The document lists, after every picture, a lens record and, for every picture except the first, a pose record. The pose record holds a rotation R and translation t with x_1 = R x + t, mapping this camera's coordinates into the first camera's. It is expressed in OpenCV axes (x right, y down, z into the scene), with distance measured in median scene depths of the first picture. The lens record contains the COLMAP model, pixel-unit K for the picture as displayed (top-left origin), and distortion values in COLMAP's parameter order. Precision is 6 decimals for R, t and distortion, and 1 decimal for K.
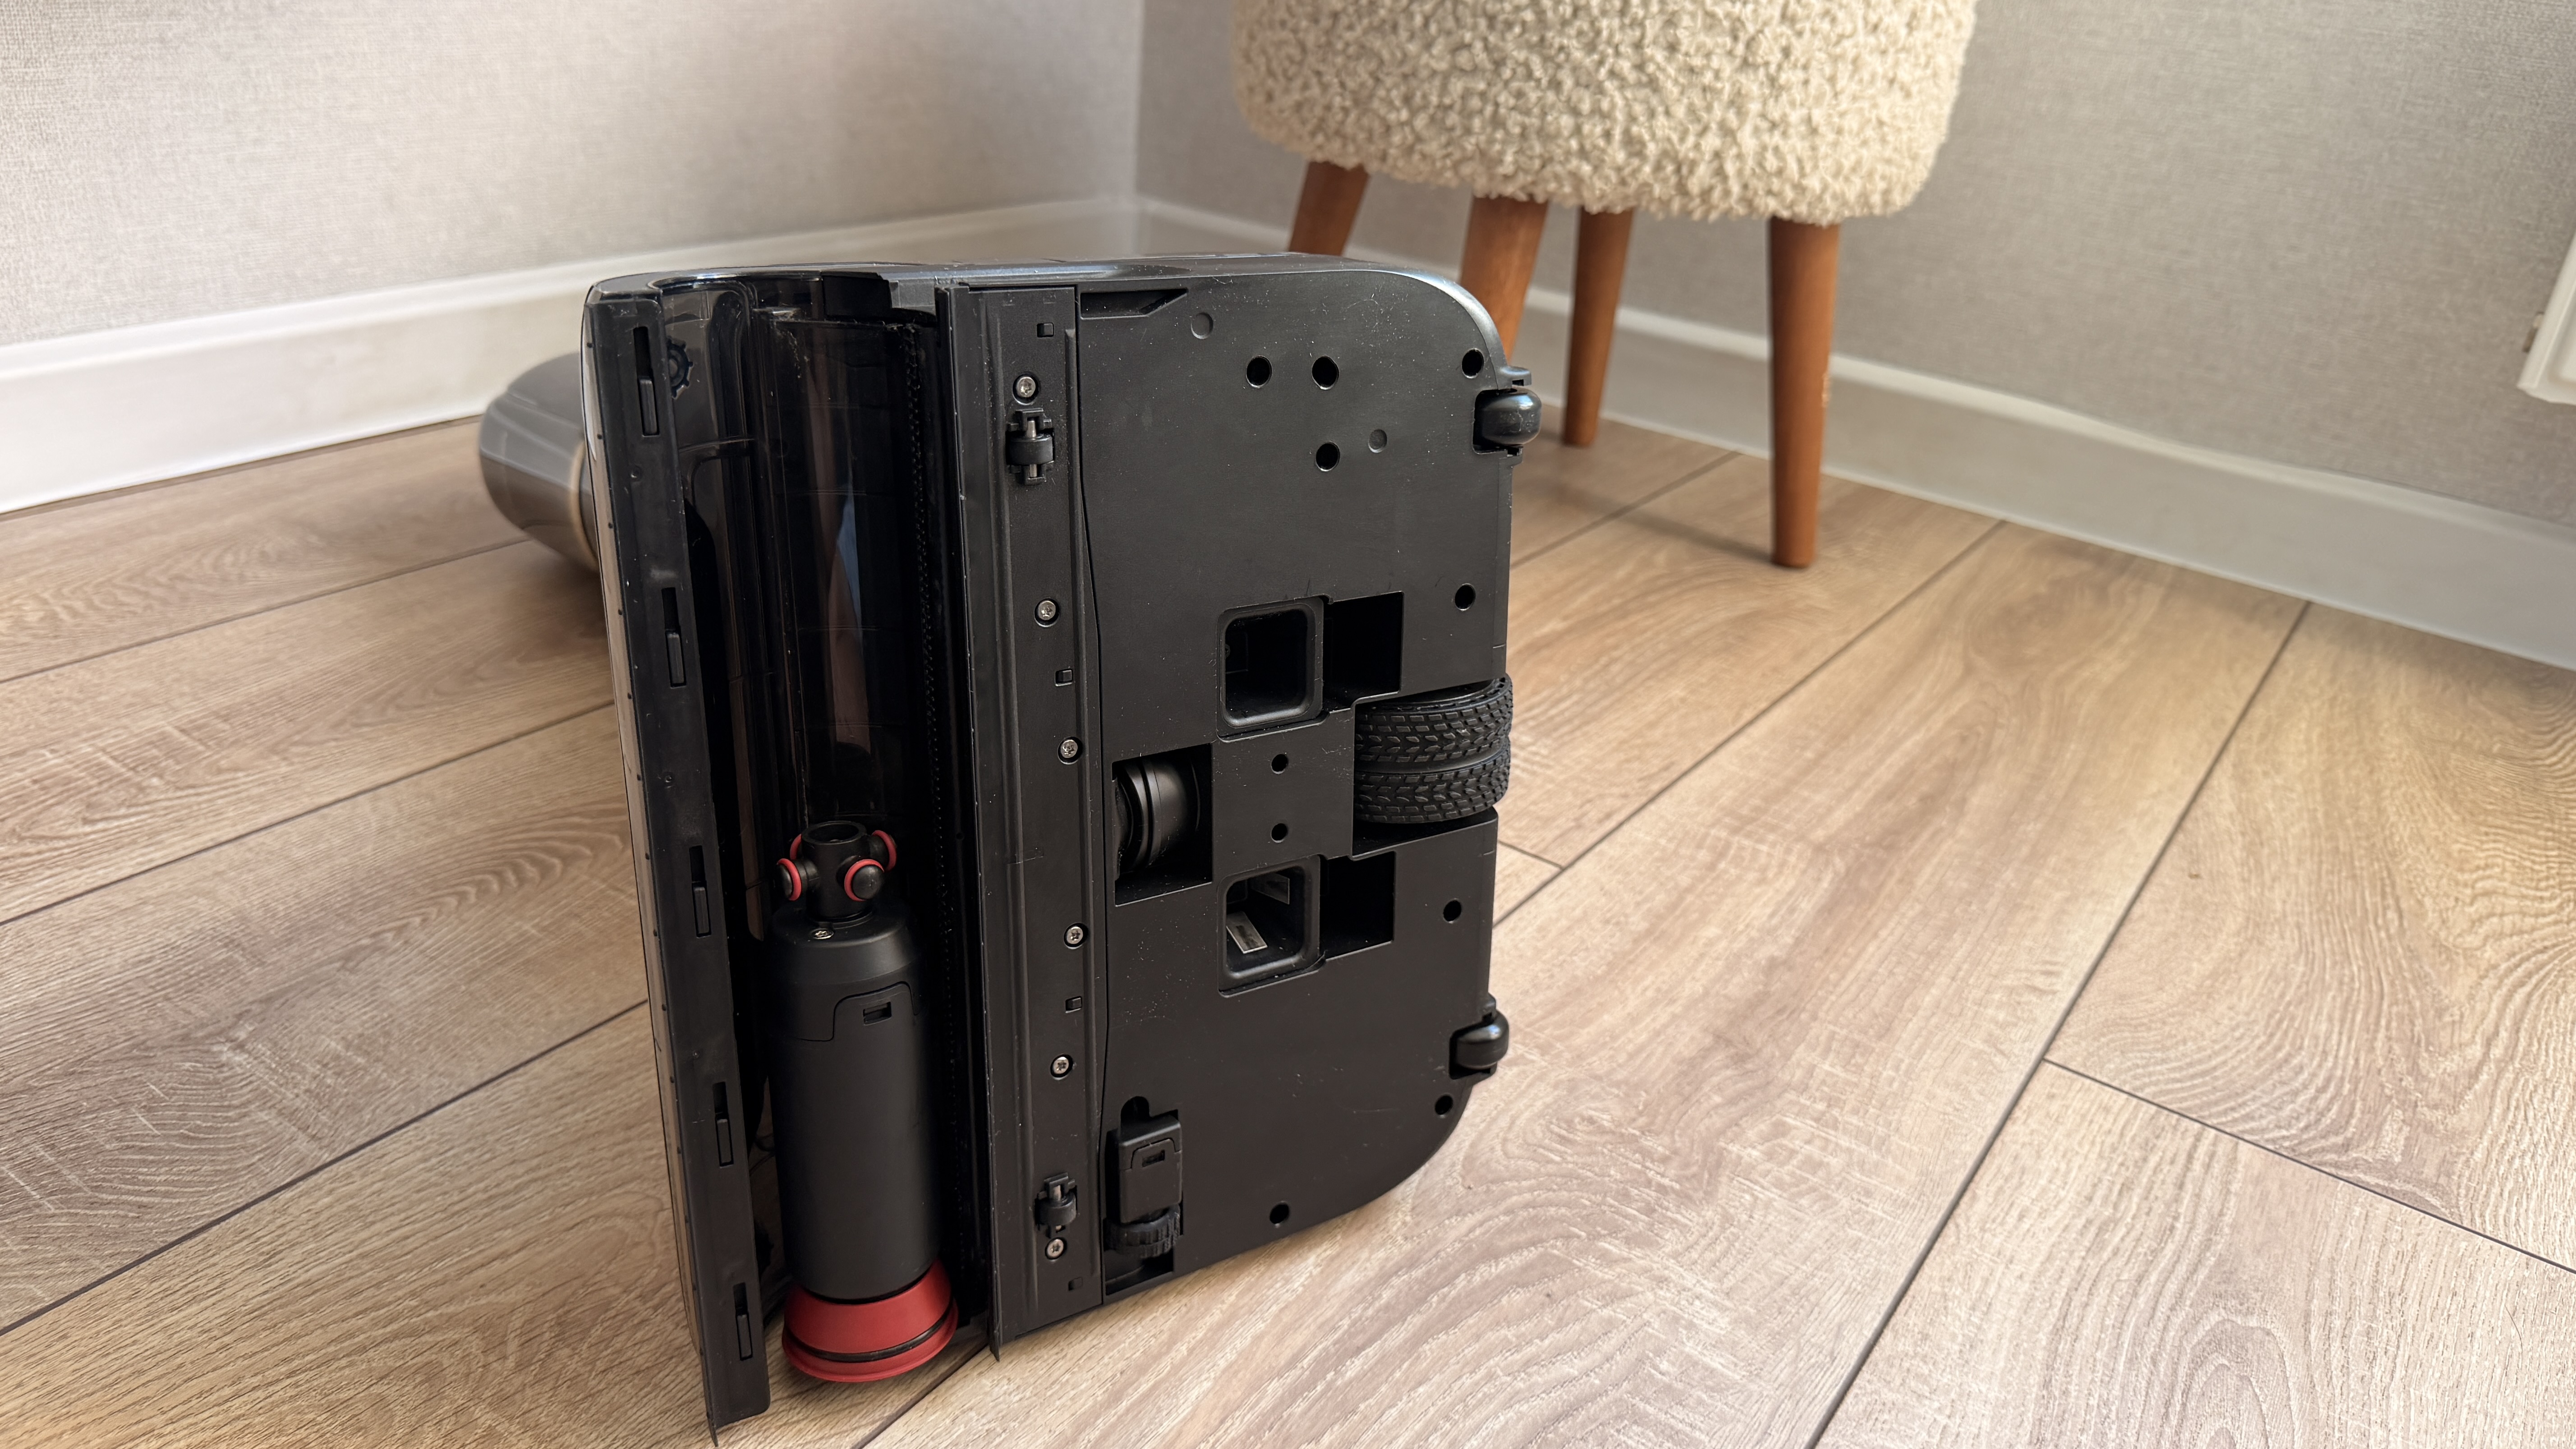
lens RADIAL K [[1873.5, 0, 1284.0], [0, 1873.5, 666.3], [0, 0, 1]] dist [0.051540, -0.089240]
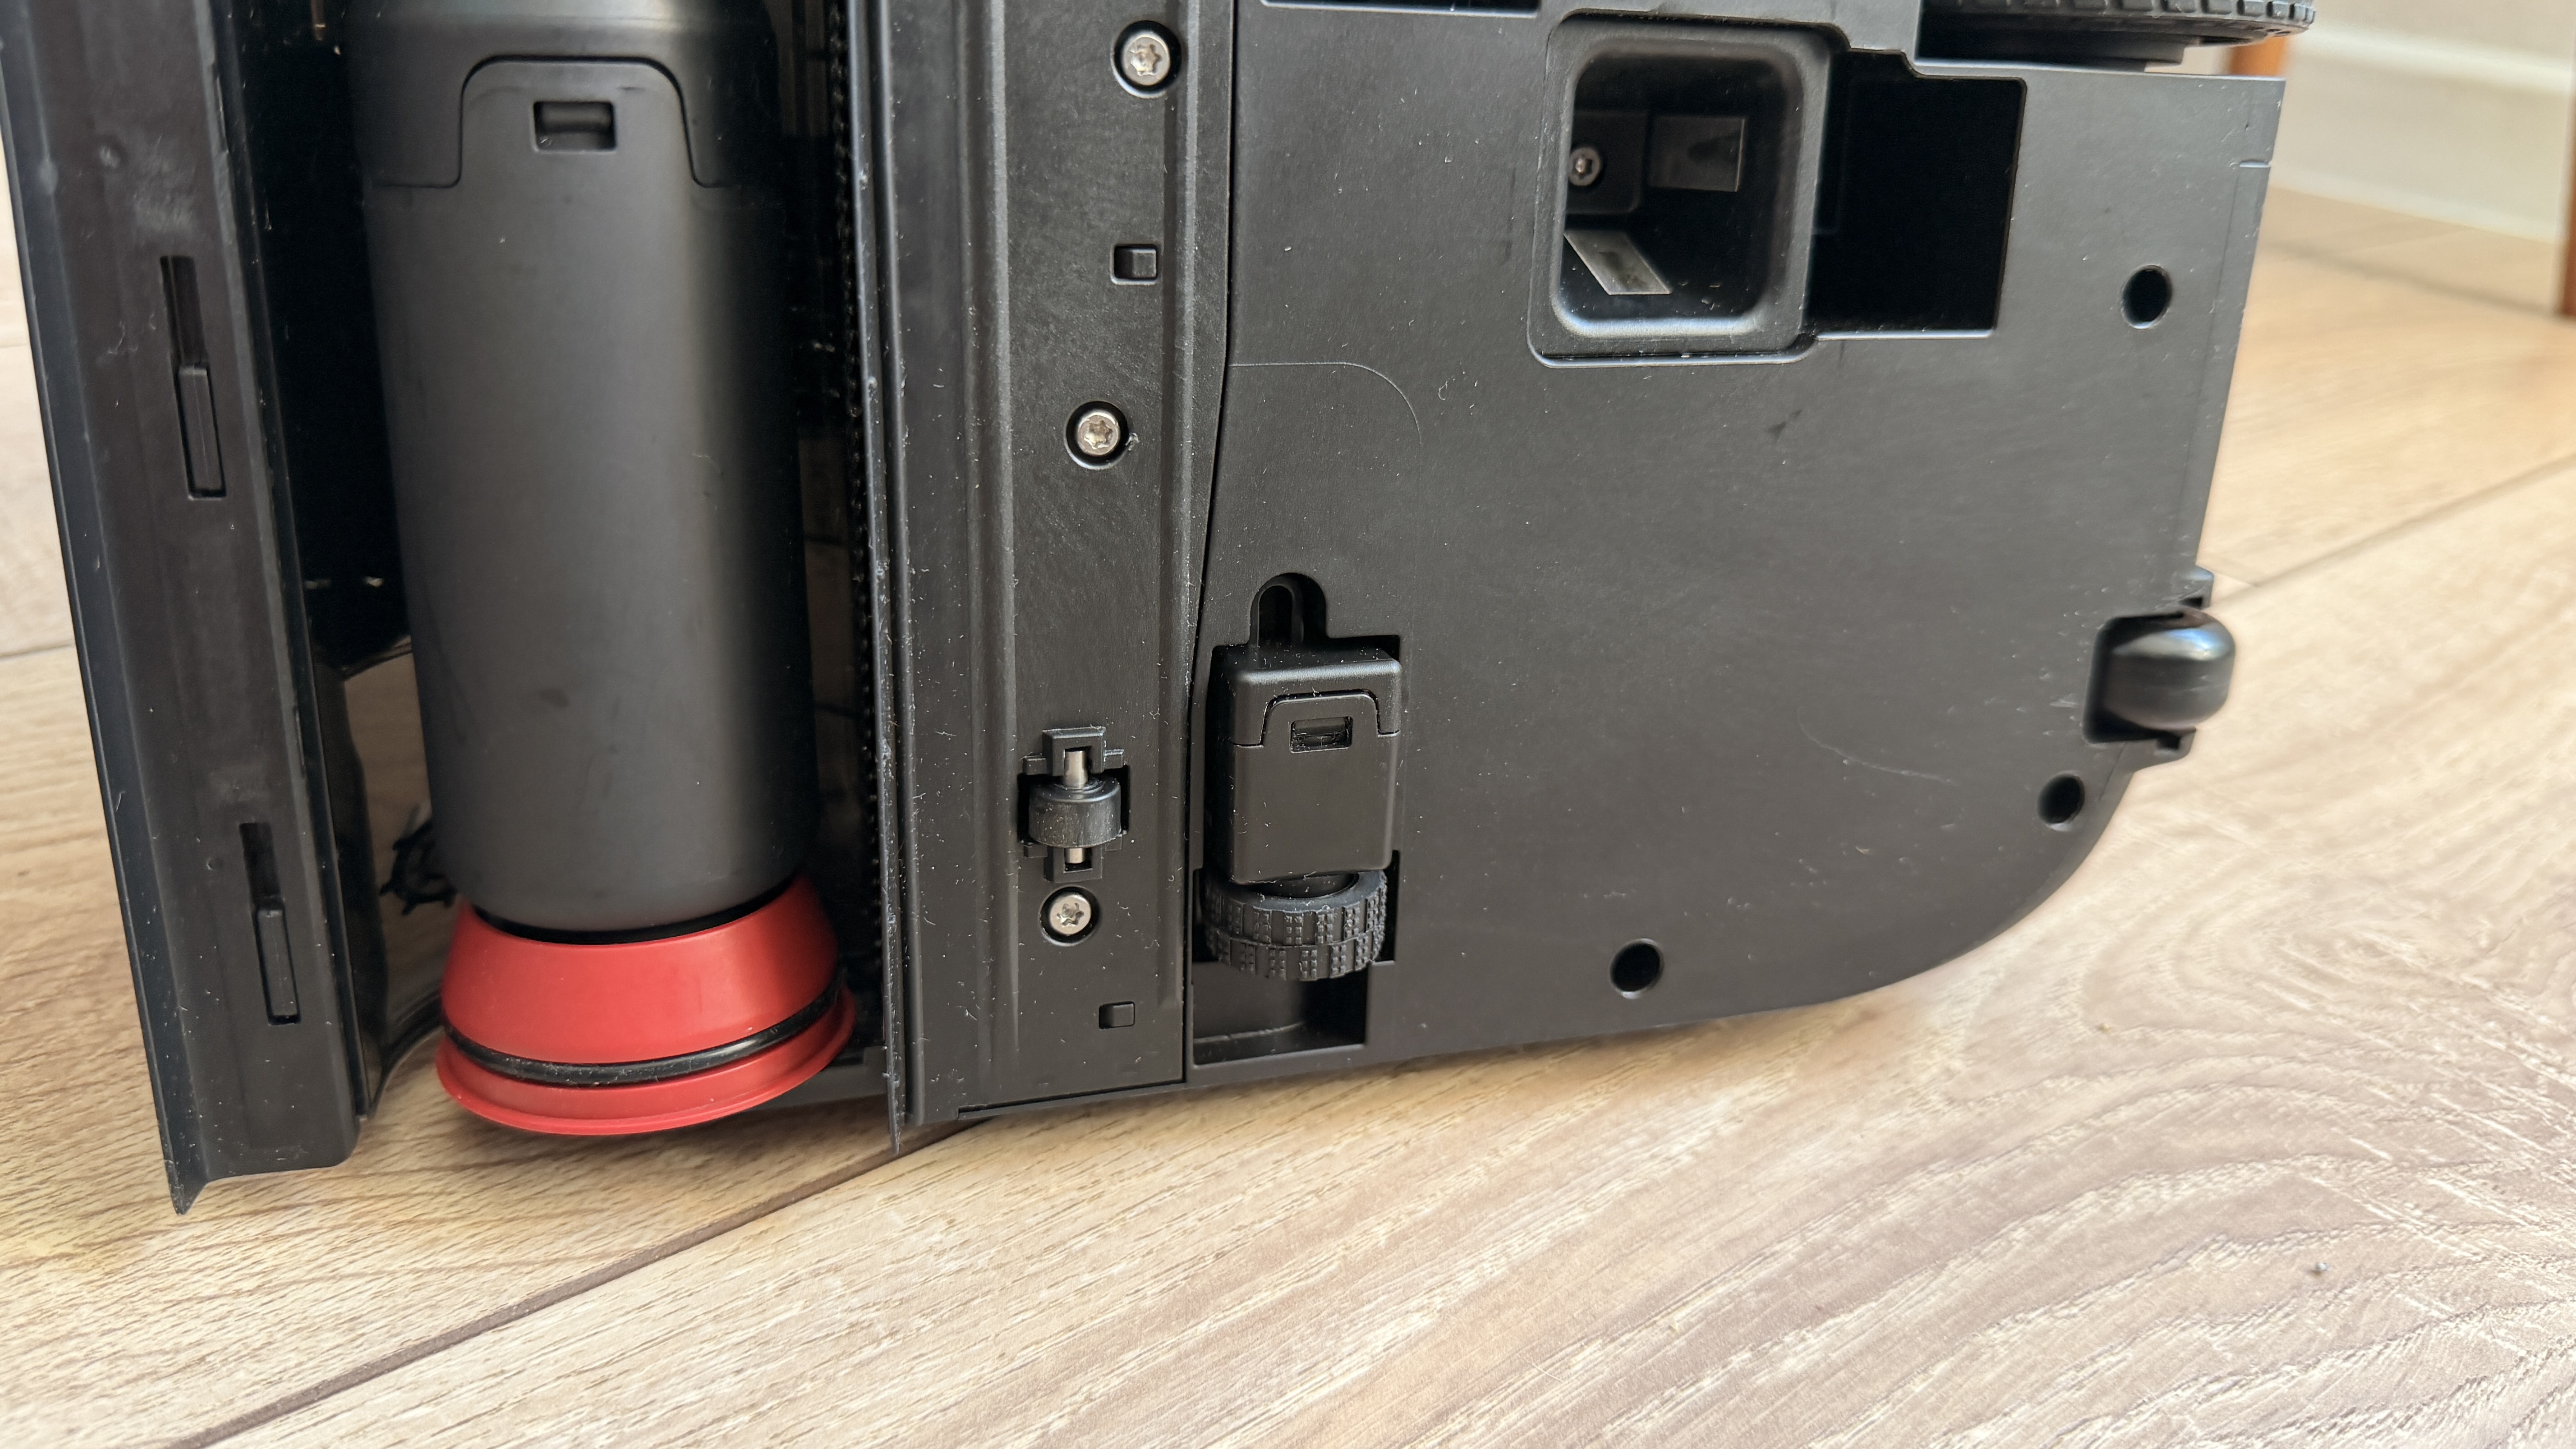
lens RADIAL K [[1888.7, 0, 1284.5], [0, 1888.7, 761.7], [0, 0, 1]] dist [0.029943, -0.091446]
pose [[0.965964, 0.098477, -0.239200, 0.011343], [-0.090981, 0.994958, 0.042207, 0.184111], [0.242150, -0.019008, 0.970053, 0.449130]]
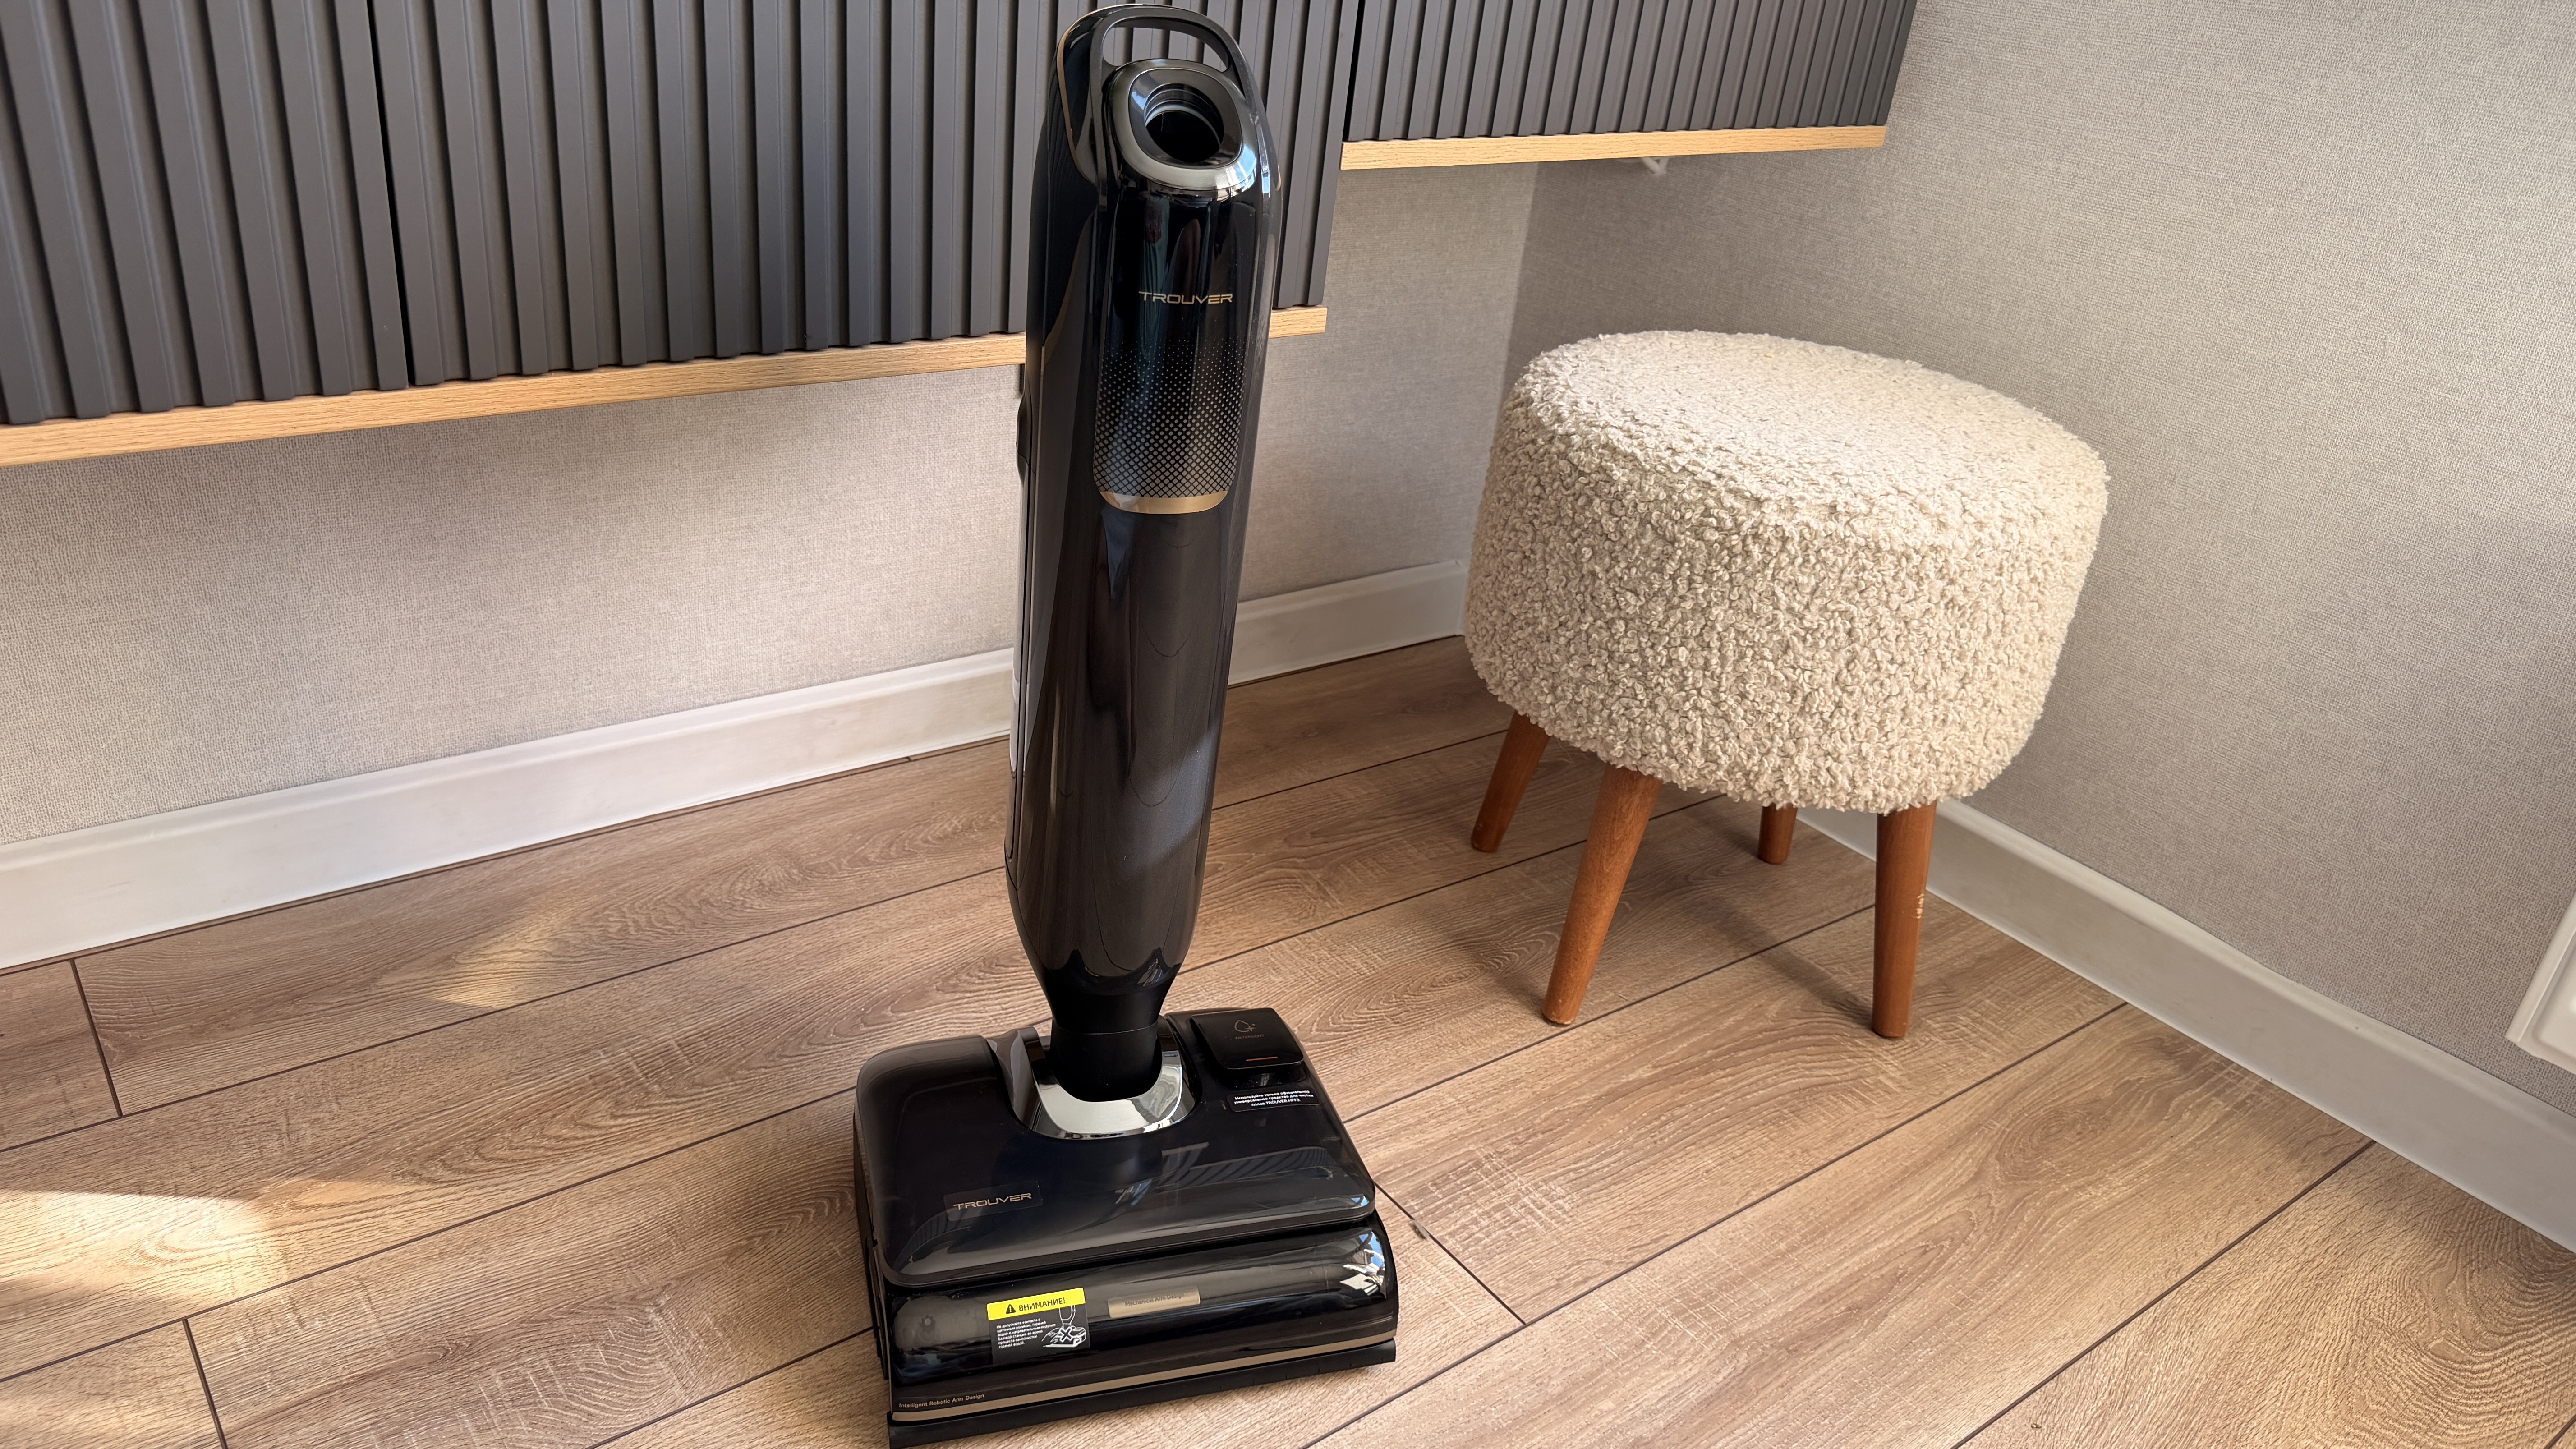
lens RADIAL K [[1905.1, 0, 1335.1], [0, 1905.1, 622.8], [0, 0, 1]] dist [0.105559, -0.182547]
pose [[0.955961, 0.135630, -0.260277, 0.357993], [-0.138494, 0.990336, 0.007395, -0.453044], [0.258764, 0.028978, 0.965506, -0.491441]]
